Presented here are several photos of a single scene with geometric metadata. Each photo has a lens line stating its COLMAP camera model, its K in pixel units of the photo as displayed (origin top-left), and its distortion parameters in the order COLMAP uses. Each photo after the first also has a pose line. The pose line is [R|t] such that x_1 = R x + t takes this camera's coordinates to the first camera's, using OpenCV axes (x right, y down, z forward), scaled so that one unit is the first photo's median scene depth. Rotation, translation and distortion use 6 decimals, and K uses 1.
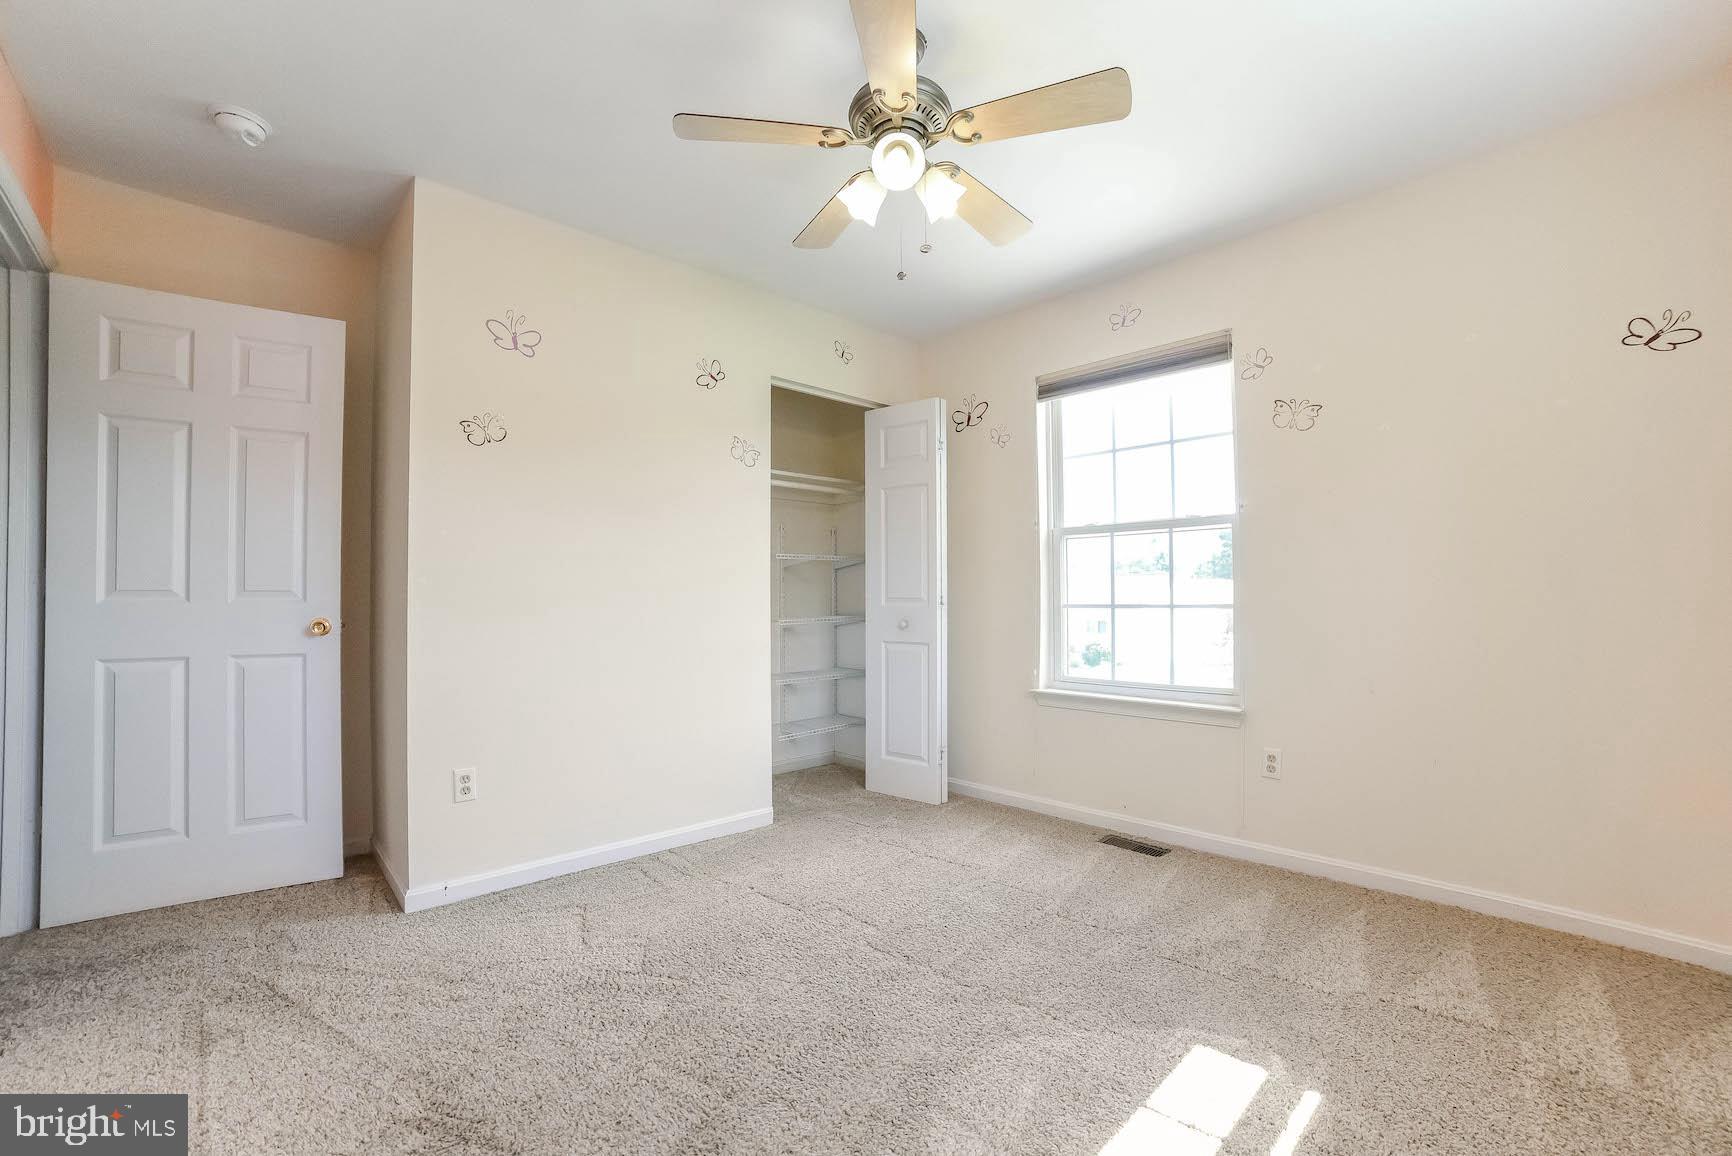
lens RADIAL K [[681.4, 0, 864.7], [0, 681.4, 586.2], [0, 0, 1]] dist [-0.094566, 0.037126]
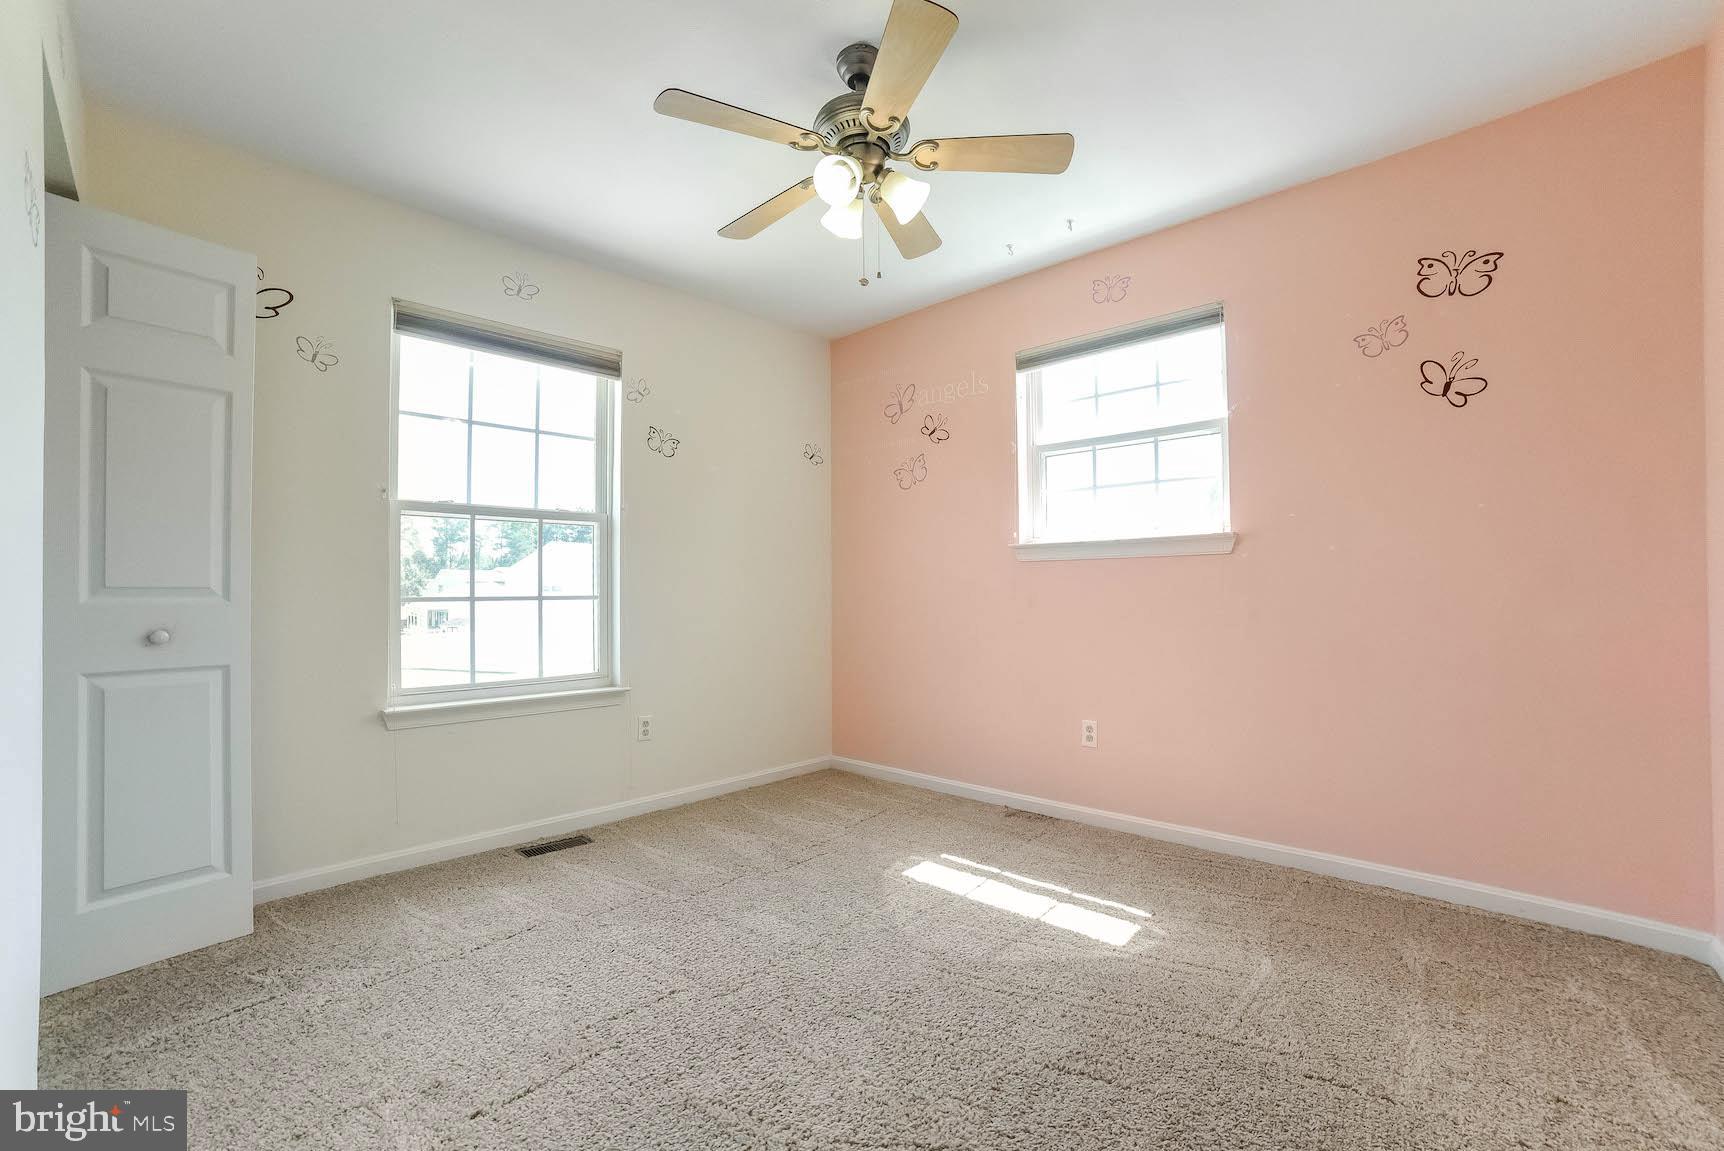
lens RADIAL K [[678.2, 0, 860.7], [0, 678.2, 583.6], [0, 0, 1]] dist [-0.094566, 0.037126]
pose [[0.002602, 0.019831, 0.999800, -0.561827], [-0.013067, 0.999719, -0.019796, 0.023847], [-0.999911, -0.013013, 0.002860, 0.565324]]
